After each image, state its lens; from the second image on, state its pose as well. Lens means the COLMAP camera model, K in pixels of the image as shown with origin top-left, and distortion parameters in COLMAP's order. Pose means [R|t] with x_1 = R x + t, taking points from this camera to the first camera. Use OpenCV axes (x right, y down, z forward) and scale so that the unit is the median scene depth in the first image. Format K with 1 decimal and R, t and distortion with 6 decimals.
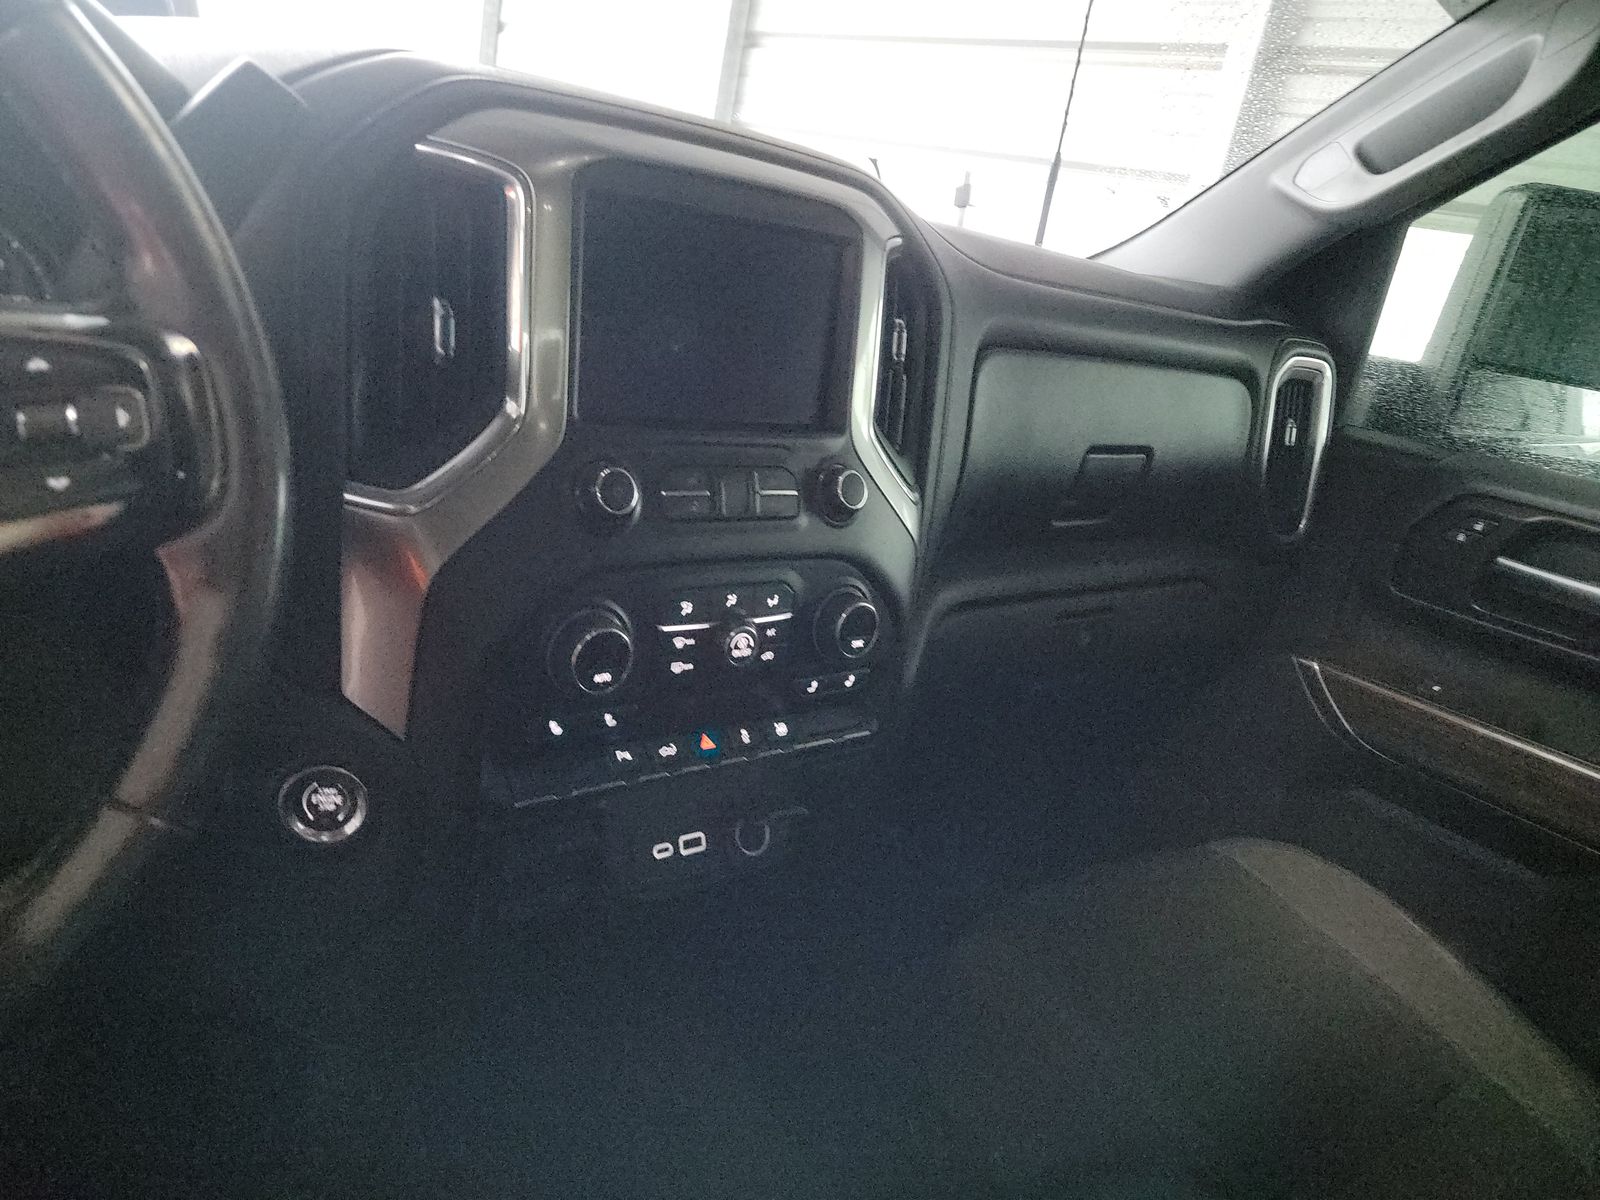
lens RADIAL K [[1114.4, 0, 801.2], [0, 1114.4, 592.2], [0, 0, 1]] dist [0.041403, -0.011762]
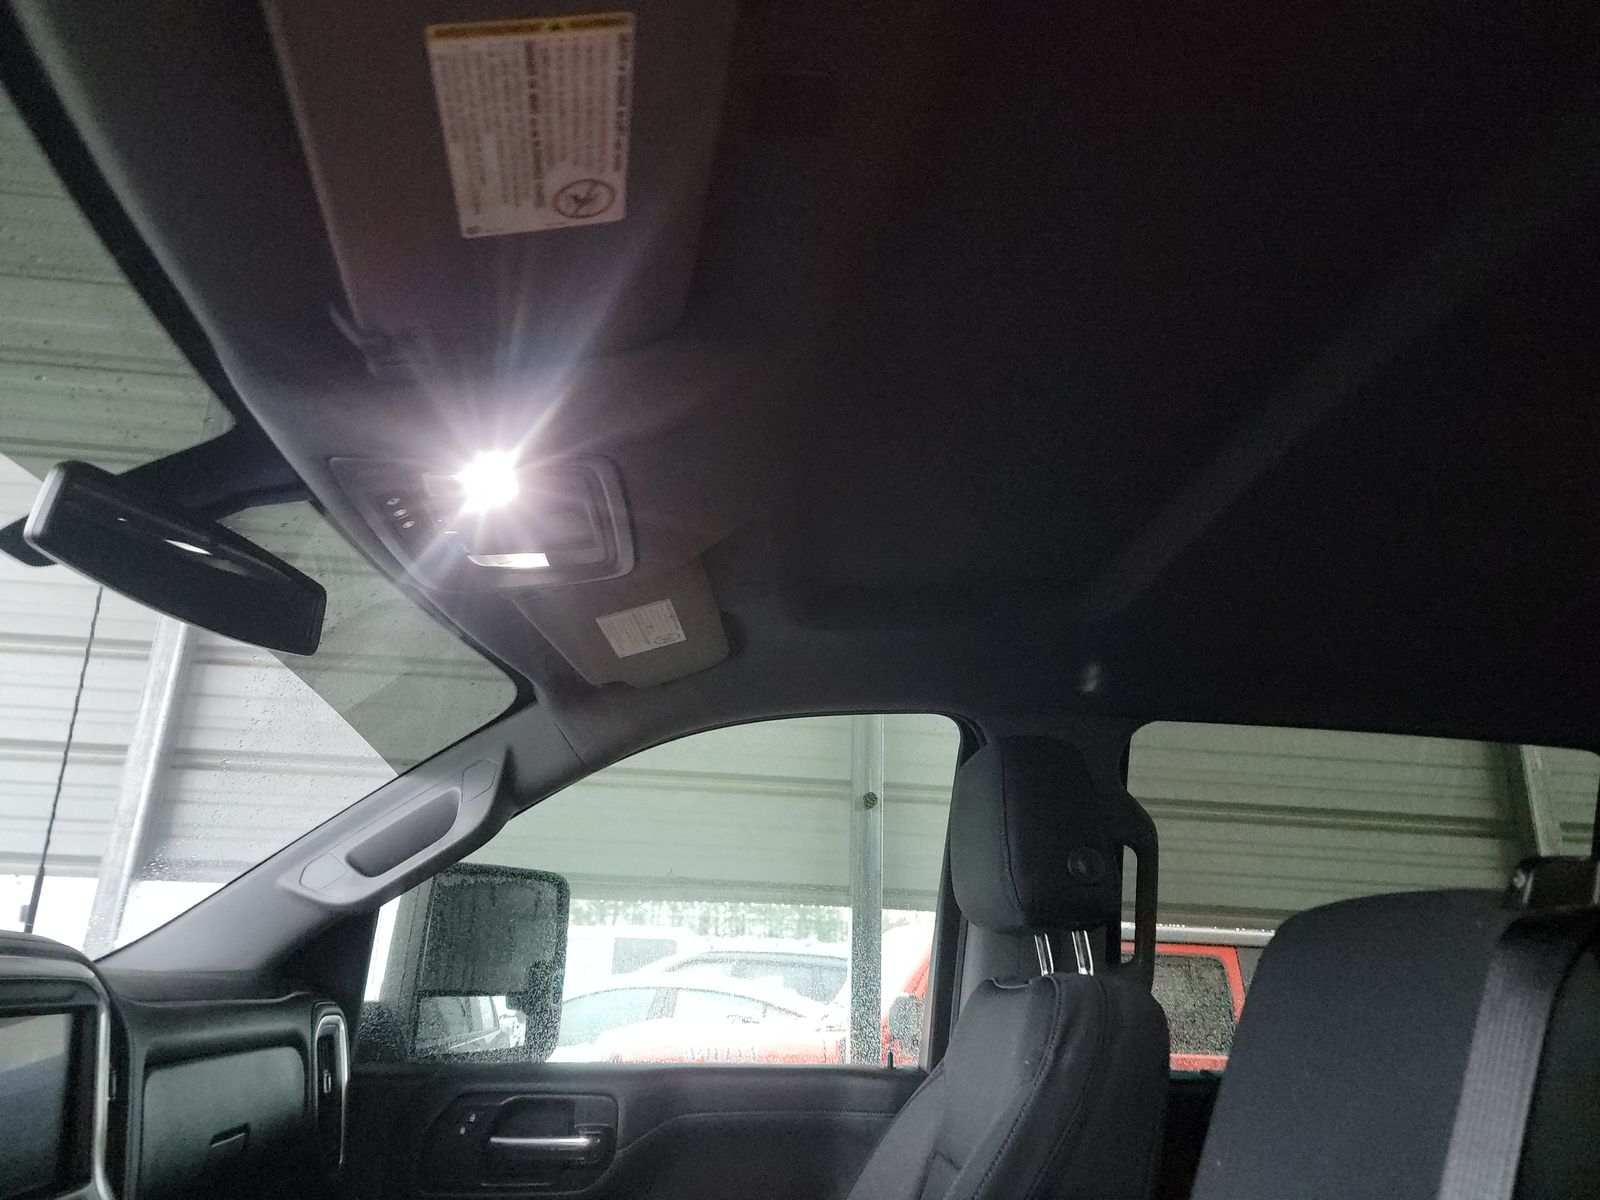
lens RADIAL K [[1114.4, 0, 810.8], [0, 1114.4, 594.9], [0, 0, 1]] dist [0.041403, -0.011762]
pose [[0.543127, 0.115831, 0.831622, -0.376046], [0.317664, 0.888475, -0.331213, -0.038407], [-0.777240, 0.444067, 0.445760, -0.200772]]
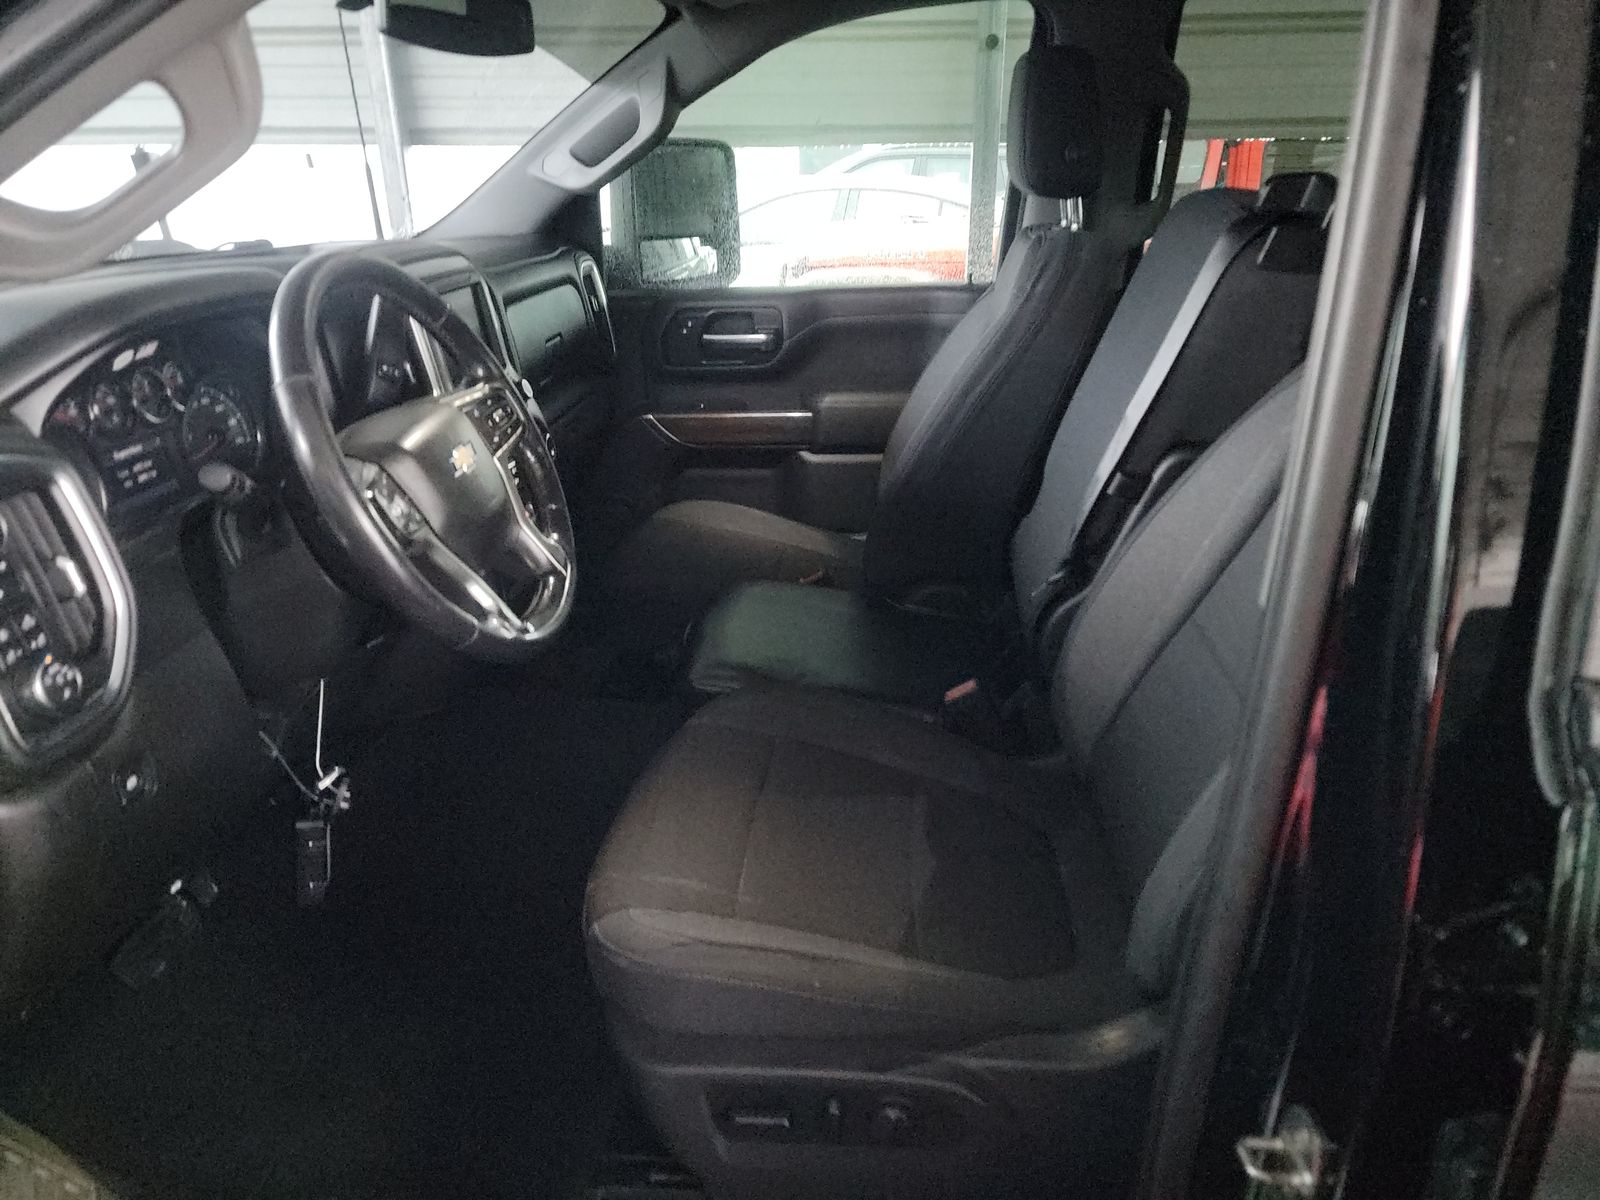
lens RADIAL K [[1114.4, 0, 804.6], [0, 1114.4, 602.2], [0, 0, 1]] dist [0.041403, -0.011762]
pose [[0.664983, -0.436516, 0.606013, -0.718178], [0.351314, 0.898864, 0.261958, -0.061155], [-0.659072, 0.038703, 0.751083, -0.655014]]
